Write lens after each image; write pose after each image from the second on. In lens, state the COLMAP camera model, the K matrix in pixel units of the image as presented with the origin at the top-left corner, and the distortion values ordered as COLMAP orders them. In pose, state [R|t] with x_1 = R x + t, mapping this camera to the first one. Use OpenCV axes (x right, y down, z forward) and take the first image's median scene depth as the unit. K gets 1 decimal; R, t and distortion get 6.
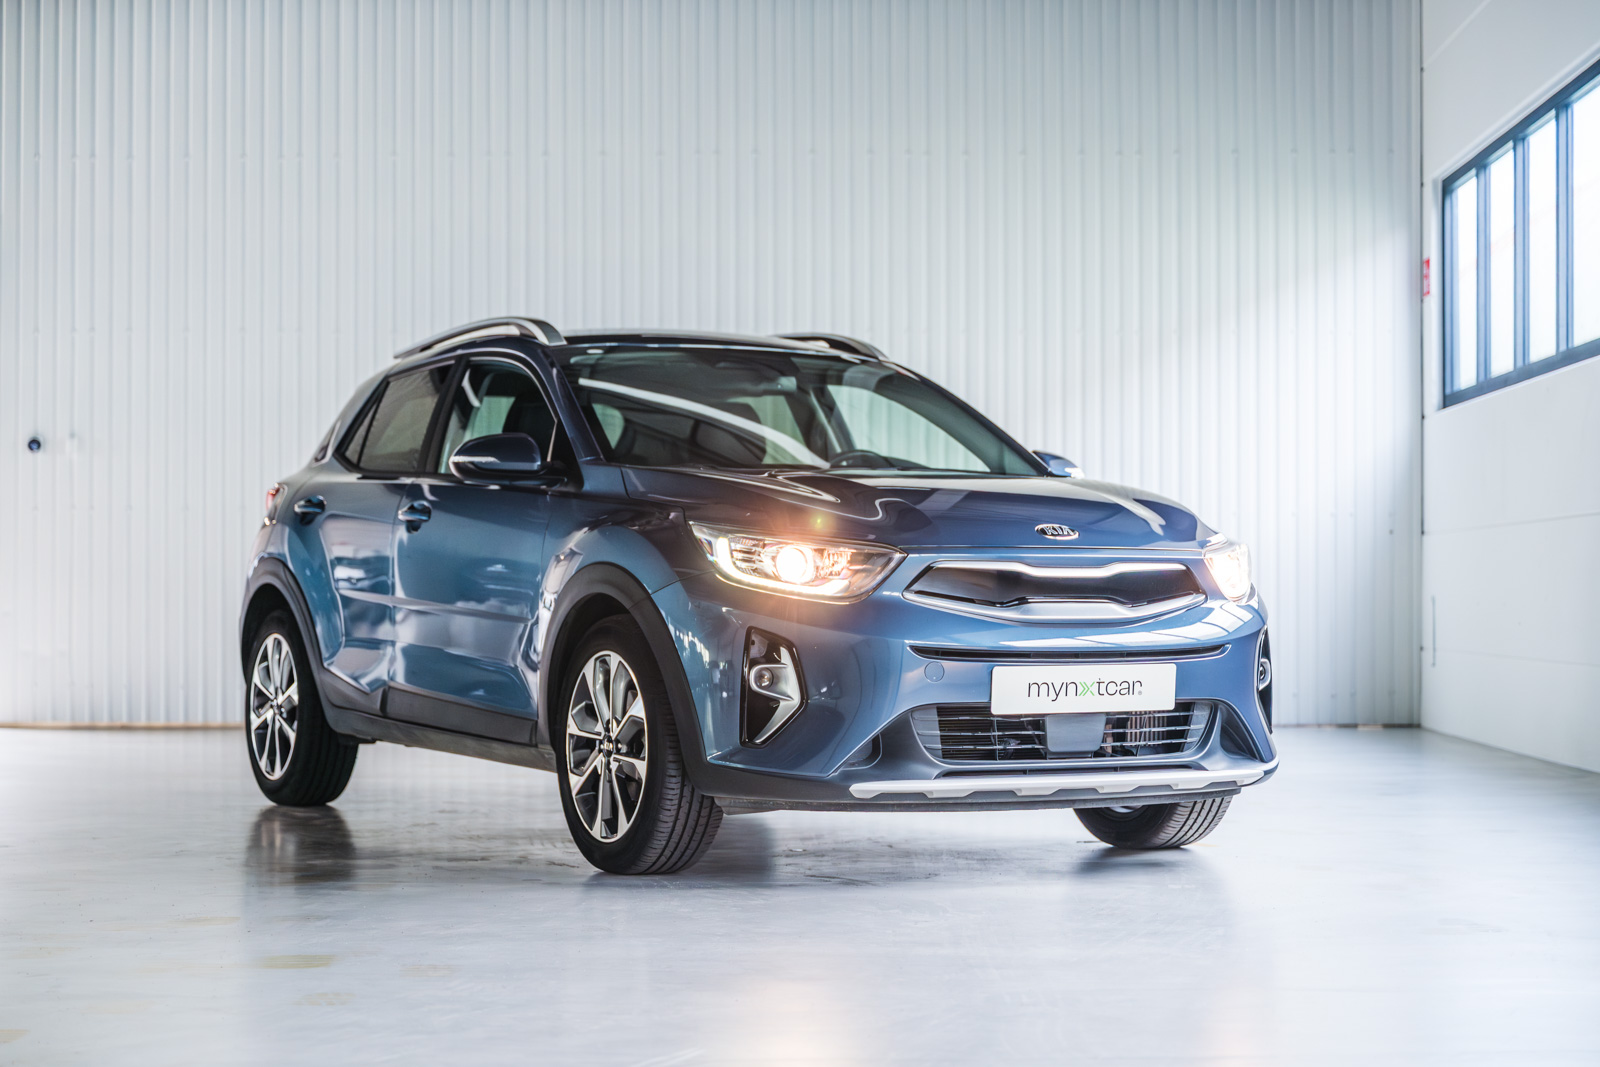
lens RADIAL K [[2963.9, 0, 800.0], [0, 2963.9, 533.5], [0, 0, 1]] dist [-0.010094, 0.003921]
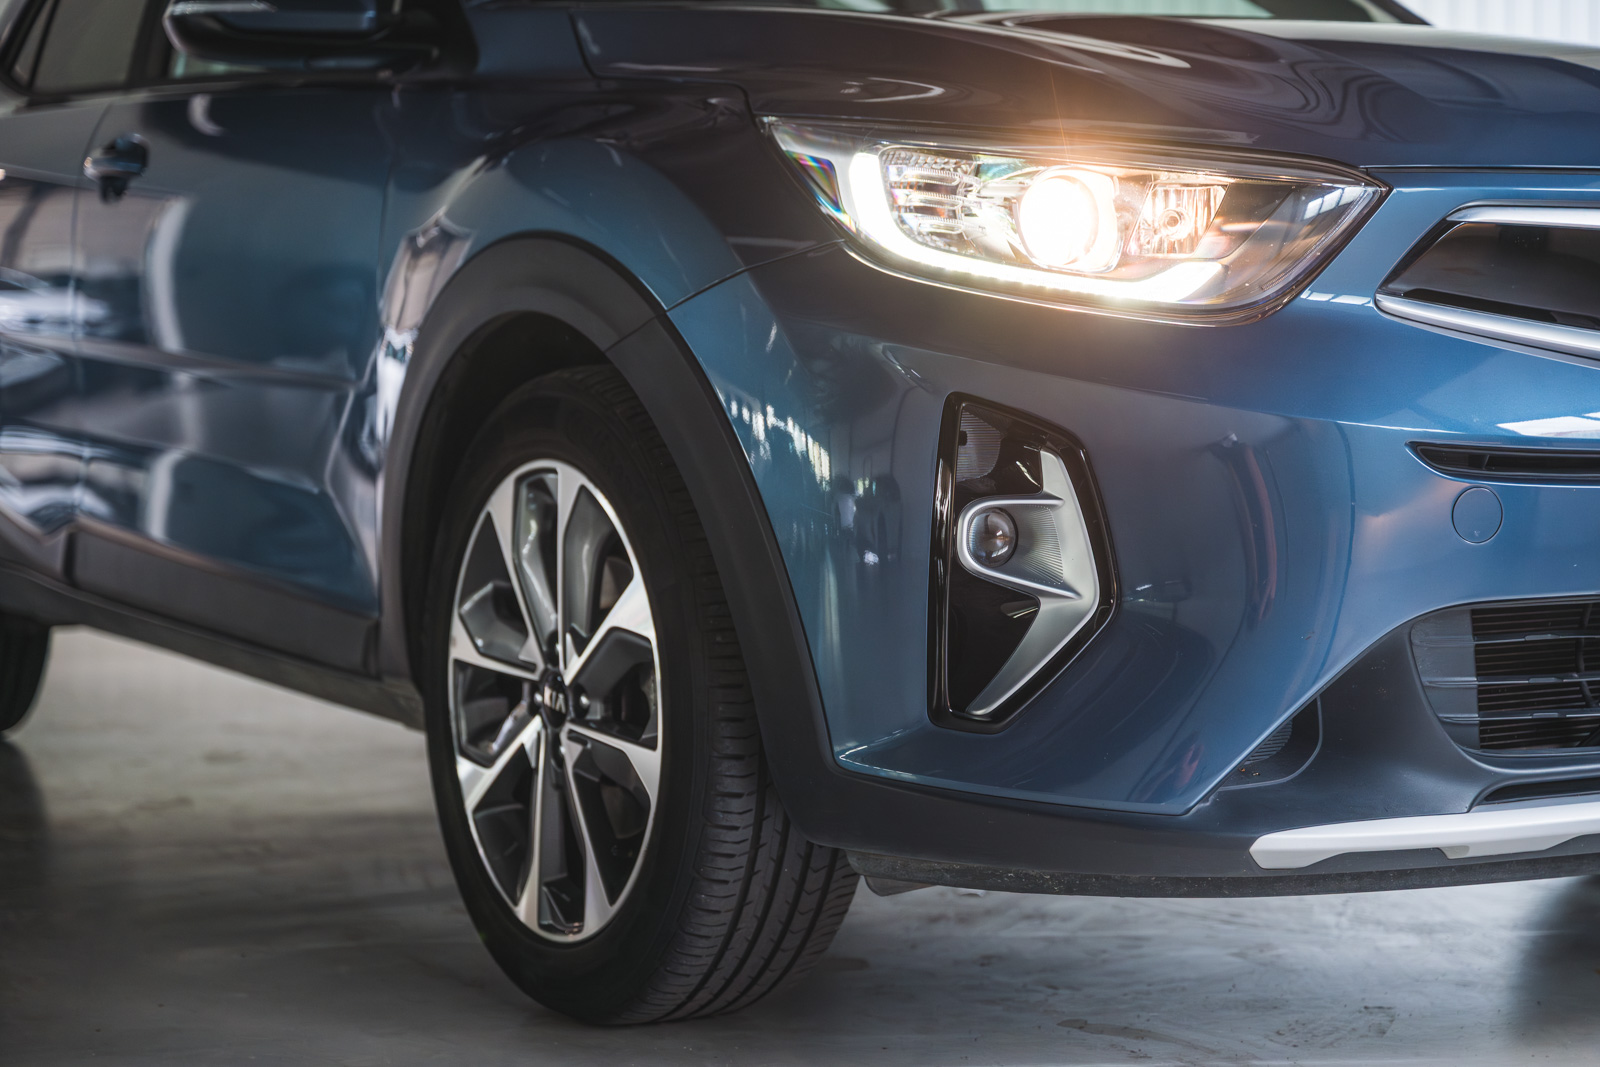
lens RADIAL K [[3040.1, 0, 800.0], [0, 3040.1, 533.5], [0, 0, 1]] dist [-0.003047, -0.014598]
pose [[0.999299, -0.012346, 0.035354, -0.046454], [0.009565, 0.996923, 0.077798, 0.018541], [-0.036206, -0.077405, 0.996342, 0.601970]]
